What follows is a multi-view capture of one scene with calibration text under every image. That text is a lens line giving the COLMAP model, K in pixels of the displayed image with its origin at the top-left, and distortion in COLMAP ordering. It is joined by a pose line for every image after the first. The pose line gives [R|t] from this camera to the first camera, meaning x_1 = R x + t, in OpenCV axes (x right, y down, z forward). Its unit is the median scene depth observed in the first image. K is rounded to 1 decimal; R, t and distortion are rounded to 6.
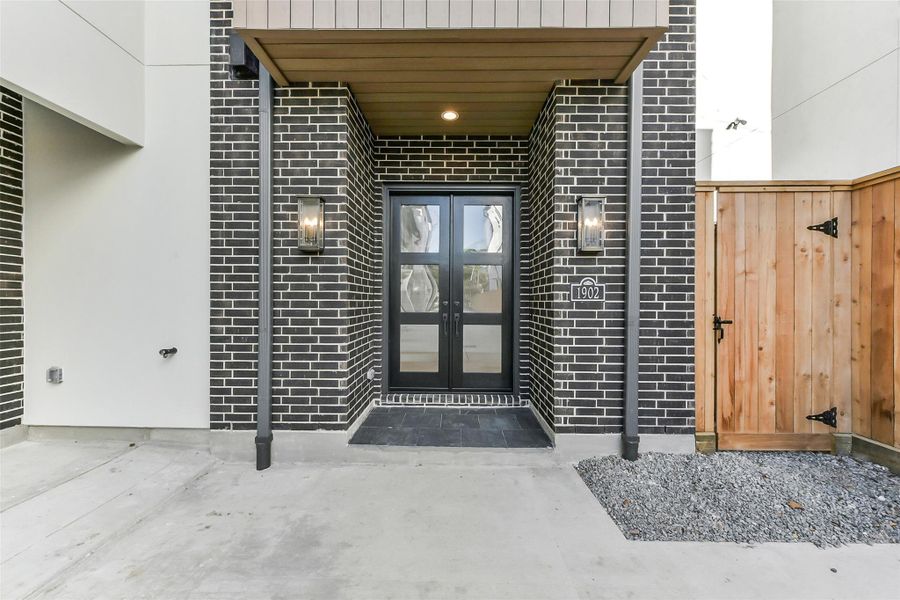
lens RADIAL K [[353.1, 0, 447.5], [0, 353.1, 300.8], [0, 0, 1]] dist [0.001889, -0.000036]
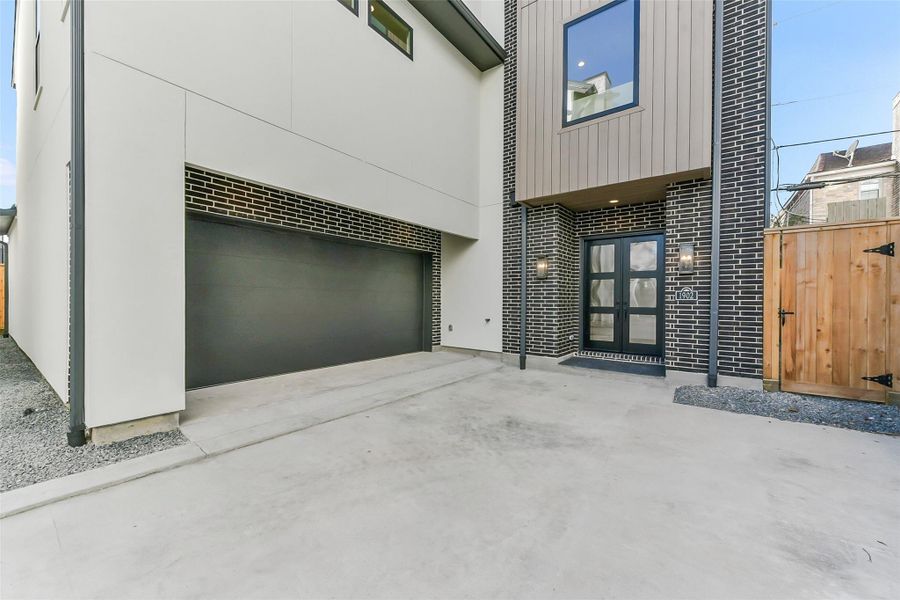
lens RADIAL K [[353.1, 0, 447.5], [0, 353.1, 300.8], [0, 0, 1]] dist [0.001889, -0.000036]
pose [[0.805900, 0.001739, -0.592050, 0.484606], [-0.003587, 0.999992, -0.001945, 0.012686], [0.592041, 0.003692, 0.805899, -1.230029]]
